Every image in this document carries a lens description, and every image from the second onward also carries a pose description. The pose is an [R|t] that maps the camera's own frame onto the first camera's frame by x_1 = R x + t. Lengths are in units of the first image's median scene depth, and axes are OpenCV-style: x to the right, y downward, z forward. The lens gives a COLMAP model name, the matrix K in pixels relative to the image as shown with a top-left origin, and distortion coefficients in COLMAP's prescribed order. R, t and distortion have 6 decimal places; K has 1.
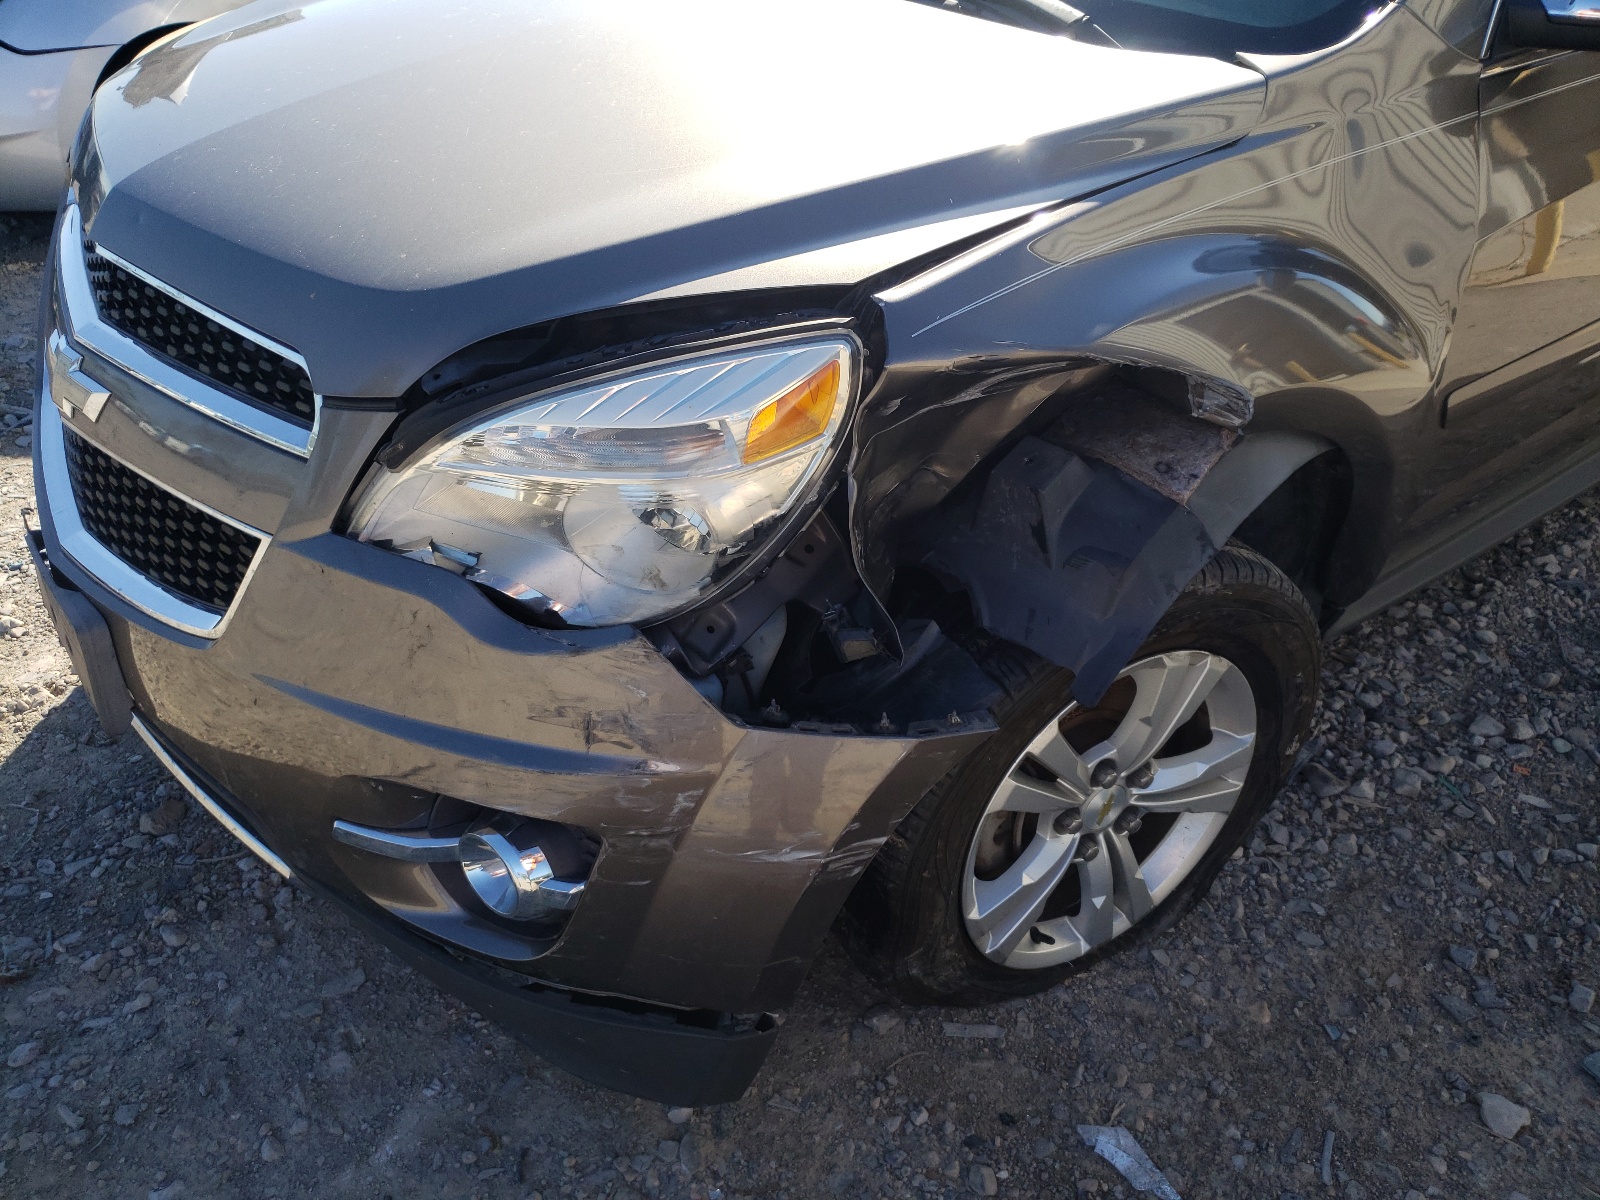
lens RADIAL K [[1224.8, 0, 799.6], [0, 1224.8, 573.5], [0, 0, 1]] dist [0.000891, 0.032420]
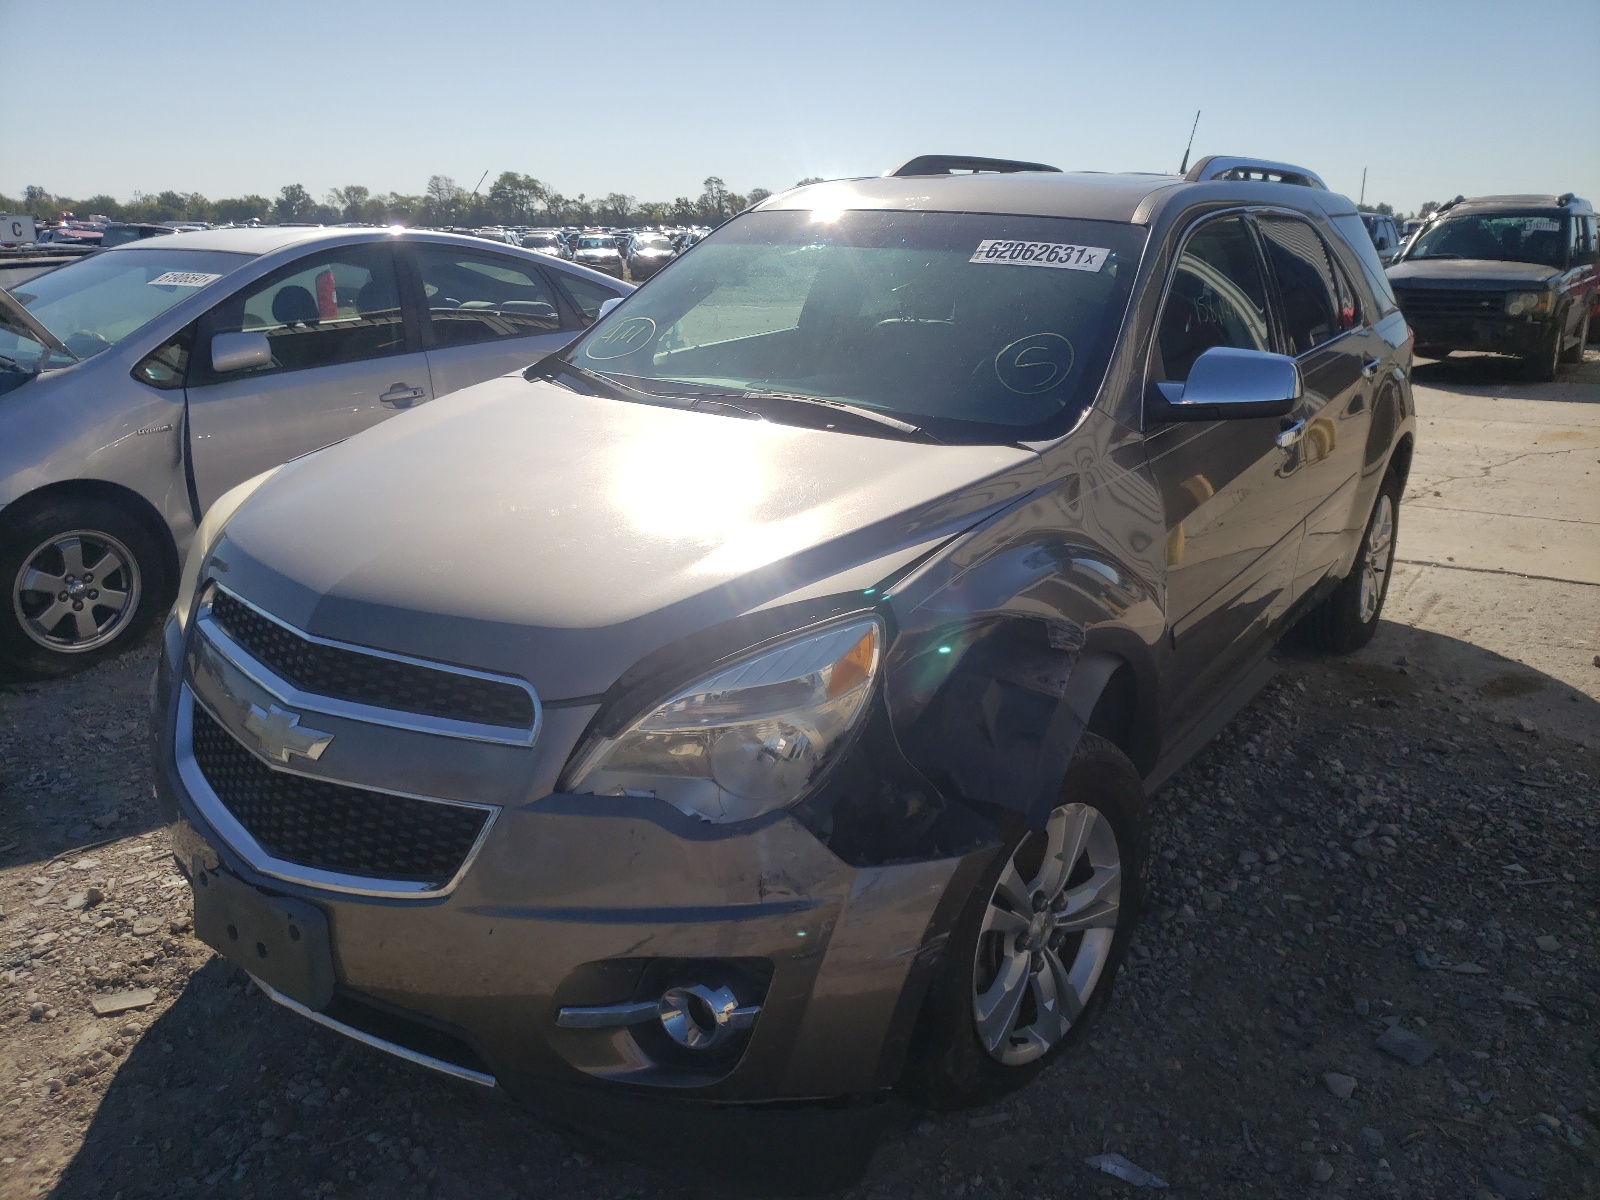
lens RADIAL K [[1224.8, 0, 799.6], [0, 1224.8, 573.5], [0, 0, 1]] dist [0.000891, 0.032420]
pose [[0.961198, -0.114184, 0.251118, -0.324375], [0.180197, 0.949150, -0.258154, 0.111897], [-0.208871, 0.293388, 0.932897, -0.384745]]
